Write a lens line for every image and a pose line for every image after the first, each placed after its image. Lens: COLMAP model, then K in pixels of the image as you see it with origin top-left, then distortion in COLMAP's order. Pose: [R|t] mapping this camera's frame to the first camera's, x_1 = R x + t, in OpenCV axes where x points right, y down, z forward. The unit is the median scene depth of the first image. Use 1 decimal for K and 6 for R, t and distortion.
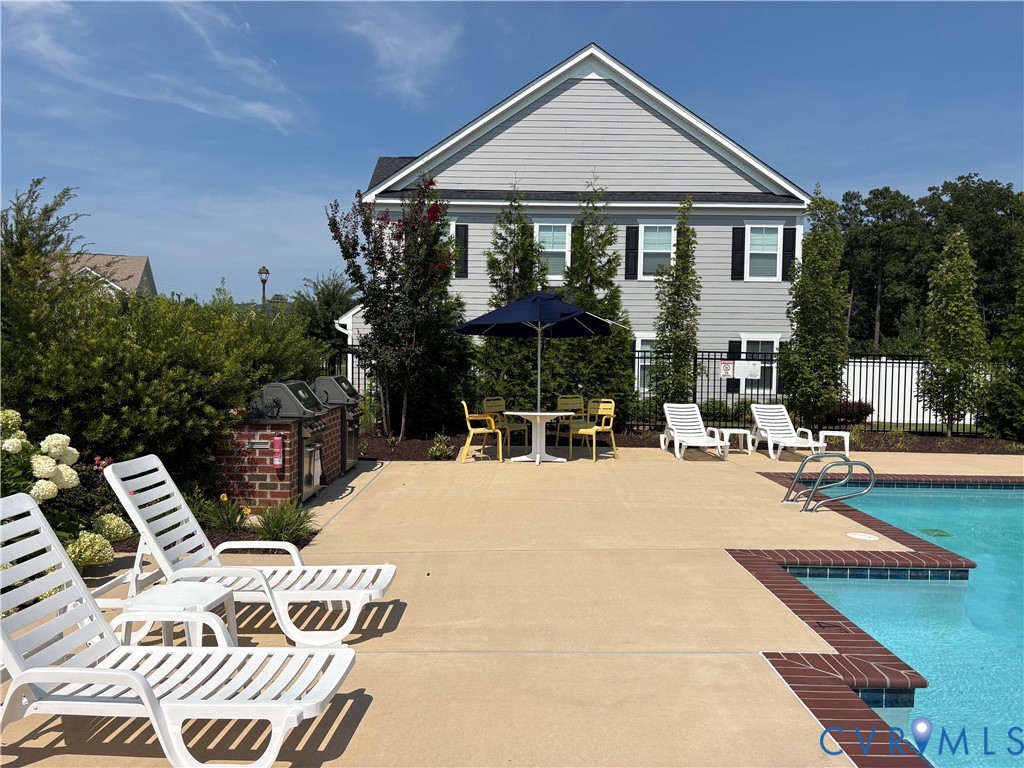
lens RADIAL K [[761.1, 0, 512.0], [0, 761.1, 384.0], [0, 0, 1]] dist [-0.052261, 0.050109]
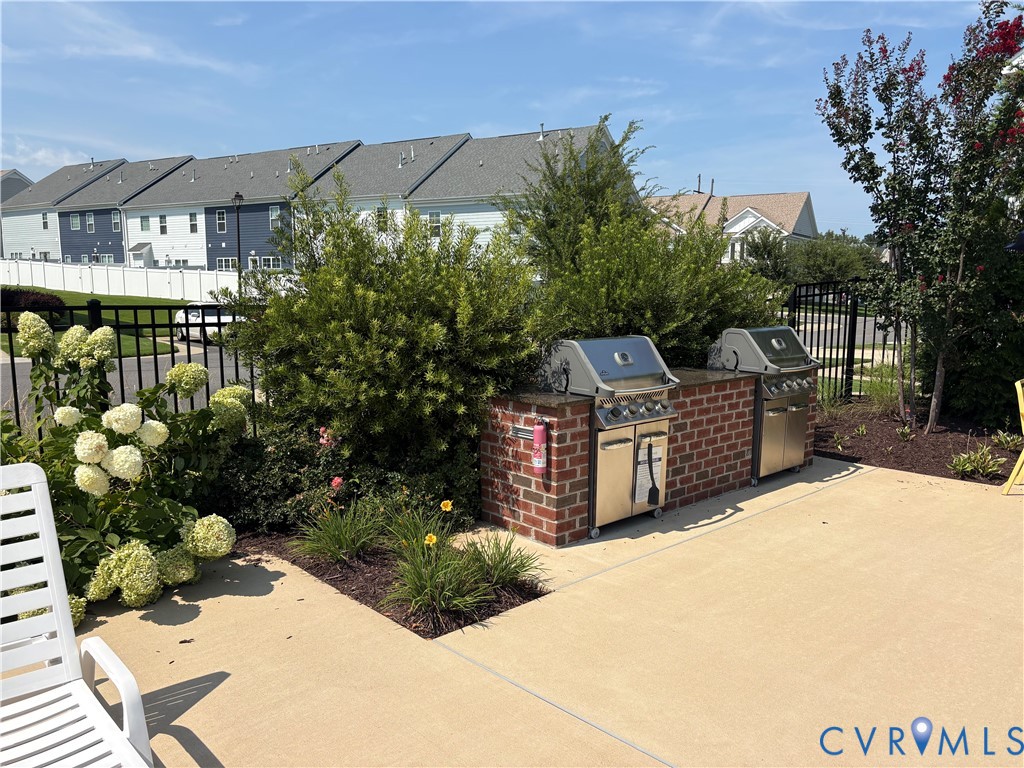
lens RADIAL K [[761.1, 0, 512.0], [0, 761.1, 384.0], [0, 0, 1]] dist [-0.052261, 0.050109]
pose [[0.643247, 0.086444, -0.760764, 0.060095], [-0.022821, 0.995329, 0.093802, -0.009066], [0.765319, -0.042976, 0.642215, 0.208563]]
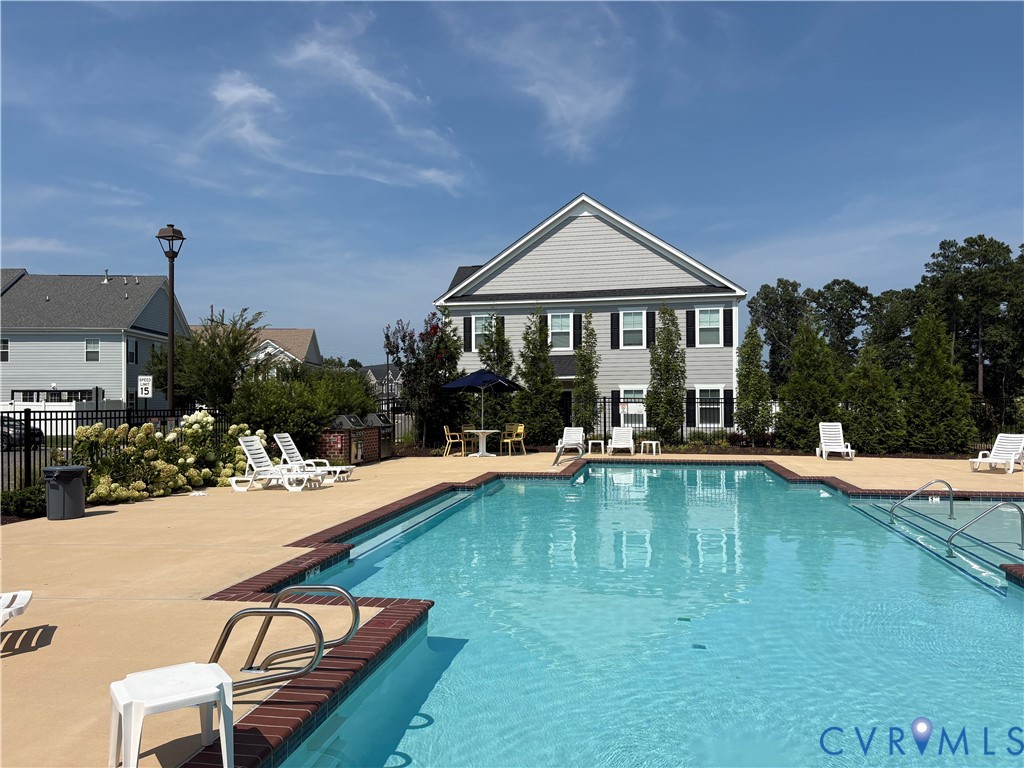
lens RADIAL K [[785.3, 0, 543.9], [0, 785.3, 384.4], [0, 0, 1]] dist [-0.007848, -0.003394]
pose [[0.981552, -0.019472, -0.190199, 0.312347], [0.007148, 0.997842, -0.065263, 0.027835], [0.191060, 0.062700, 0.979574, -0.506464]]
